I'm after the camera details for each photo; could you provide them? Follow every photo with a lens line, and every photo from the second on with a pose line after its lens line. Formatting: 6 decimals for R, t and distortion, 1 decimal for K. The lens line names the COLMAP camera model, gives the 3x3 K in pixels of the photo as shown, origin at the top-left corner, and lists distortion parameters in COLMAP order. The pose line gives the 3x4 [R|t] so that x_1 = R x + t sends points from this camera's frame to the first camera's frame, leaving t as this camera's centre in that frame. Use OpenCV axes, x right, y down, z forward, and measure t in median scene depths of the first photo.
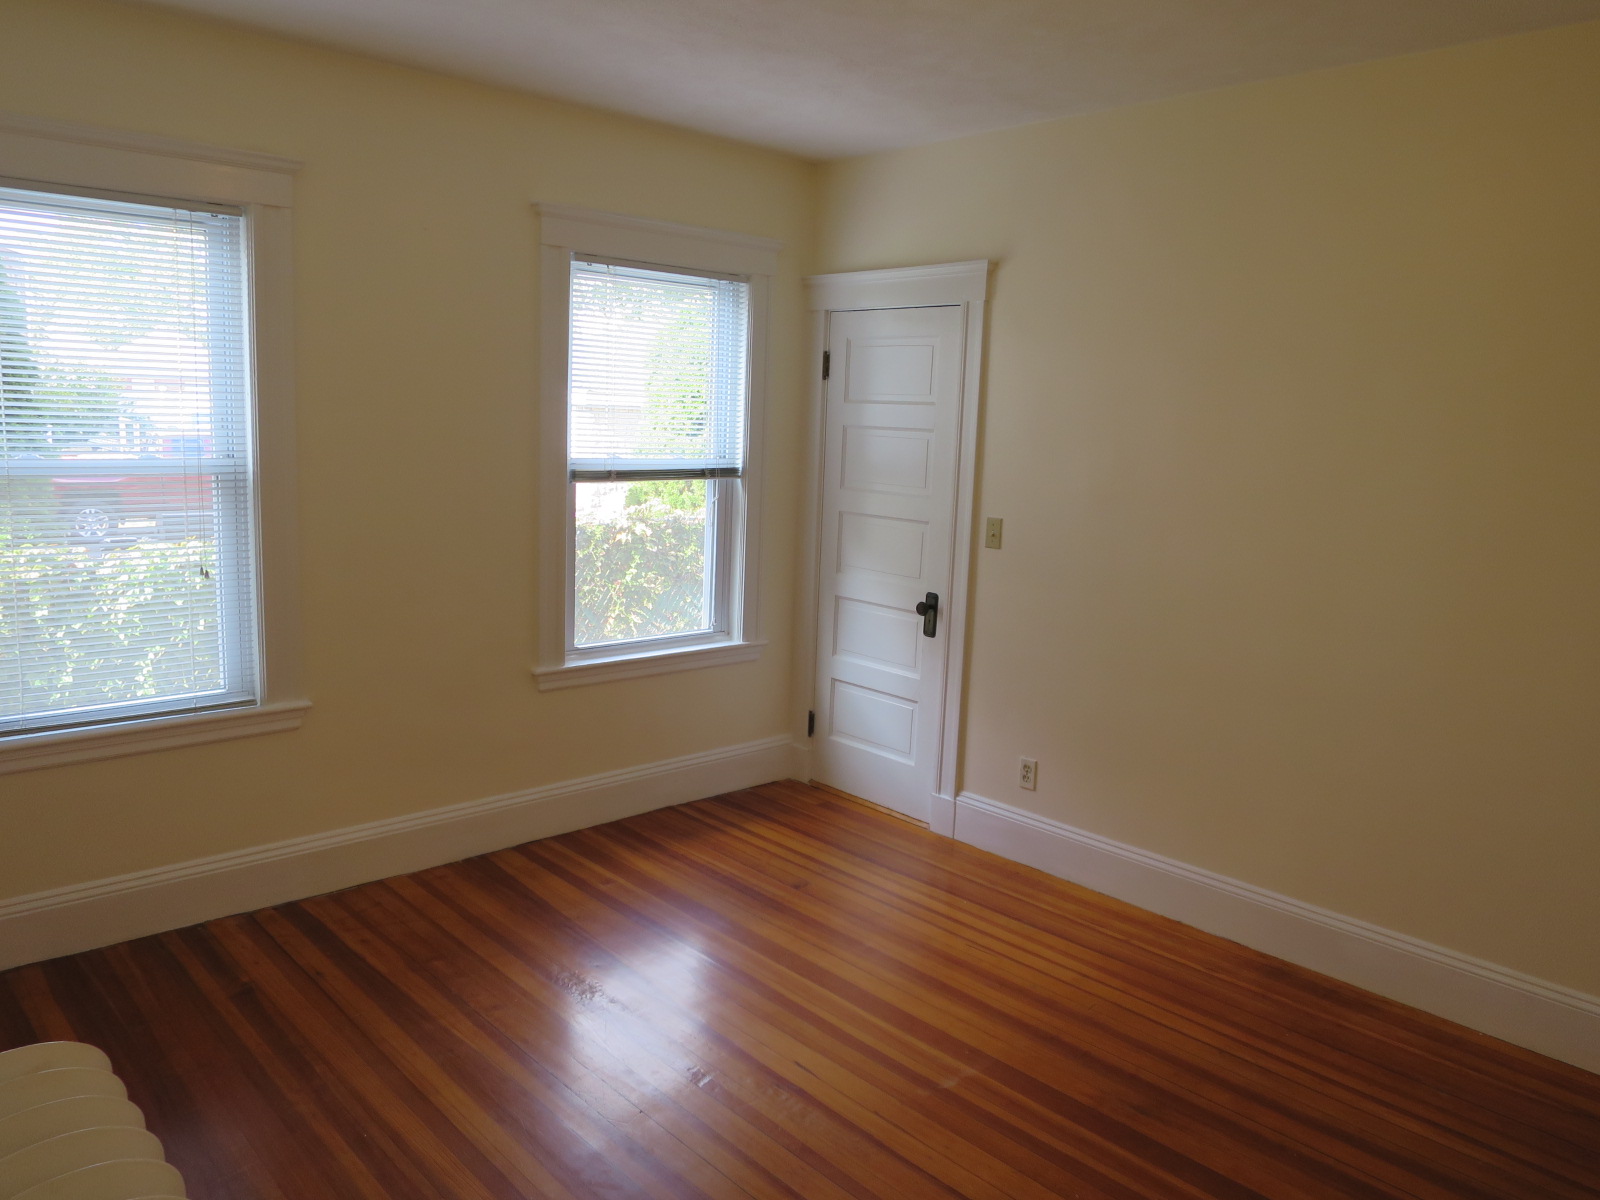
lens RADIAL K [[1148.5, 0, 800.0], [0, 1148.5, 600.0], [0, 0, 1]] dist [-0.050085, 0.011256]
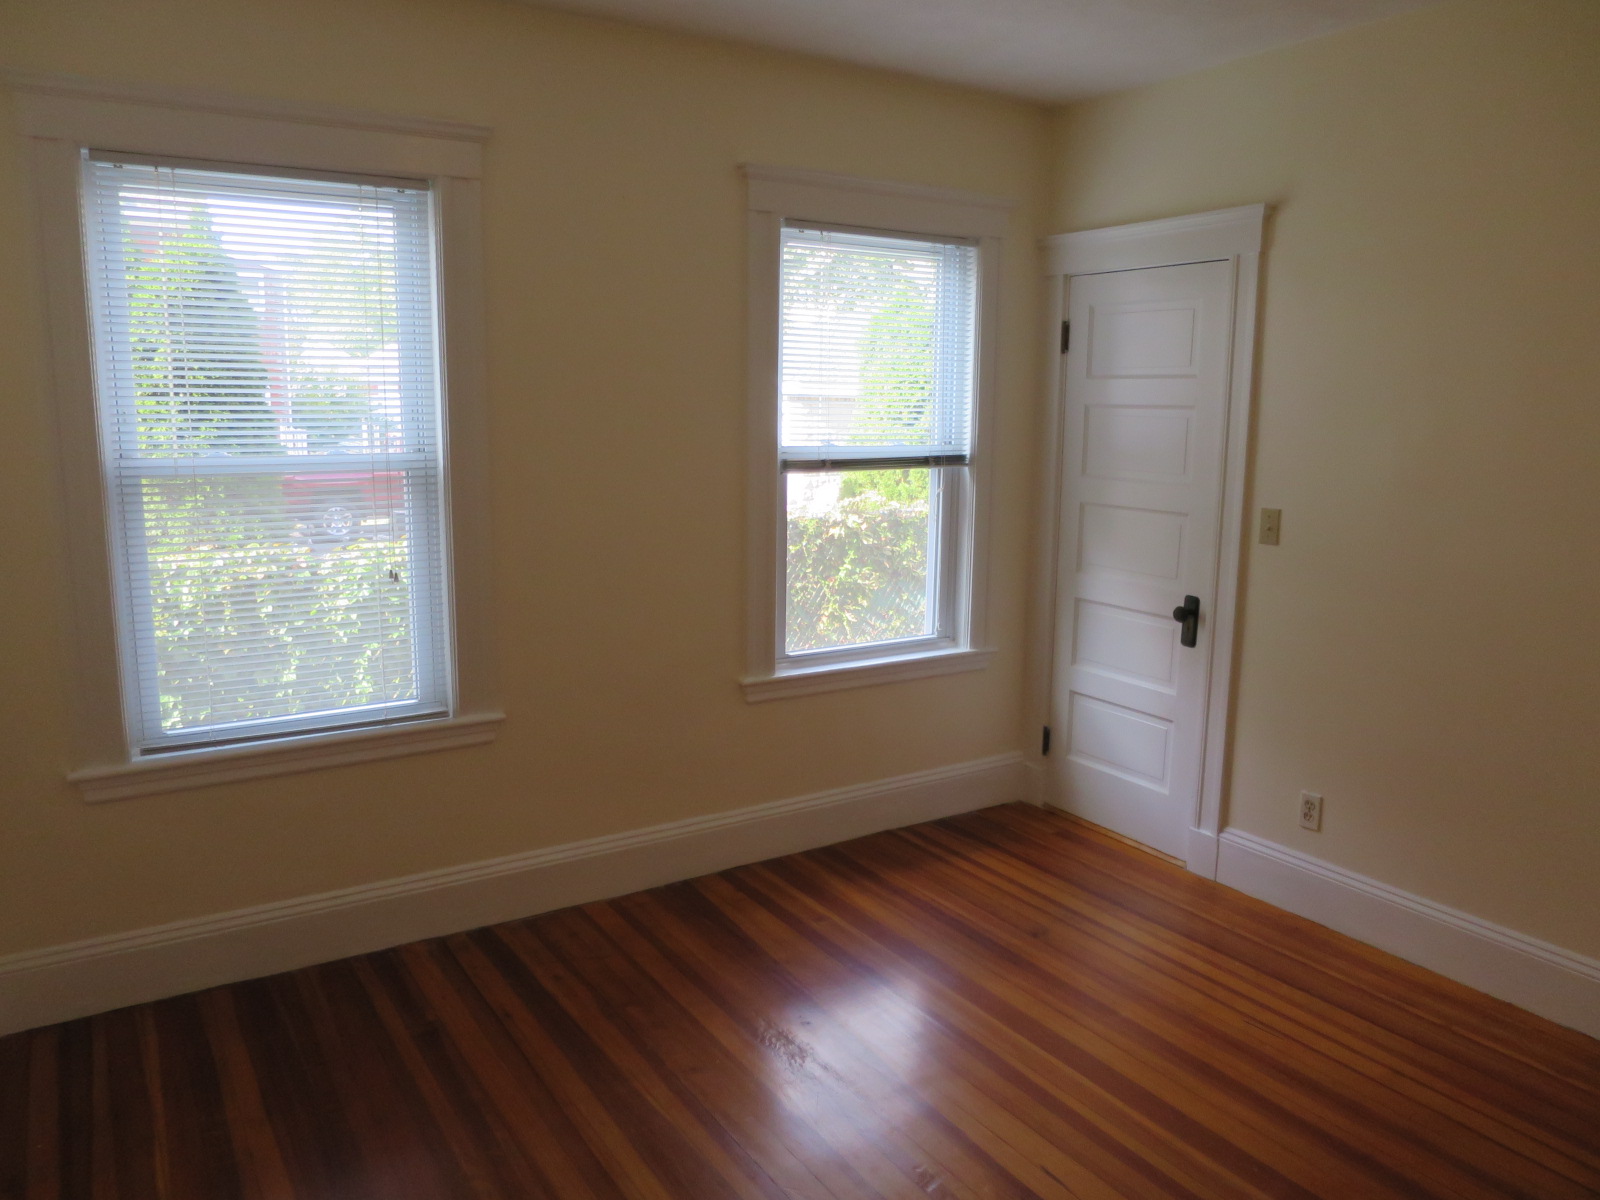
lens RADIAL K [[1155.6, 0, 801.5], [0, 1155.6, 617.5], [0, 0, 1]] dist [-0.061051, 0.004309]
pose [[0.983471, 0.005970, -0.180967, -0.019014], [-0.002035, 0.999758, 0.021919, -0.008826], [0.181054, -0.021188, 0.983245, 0.104878]]
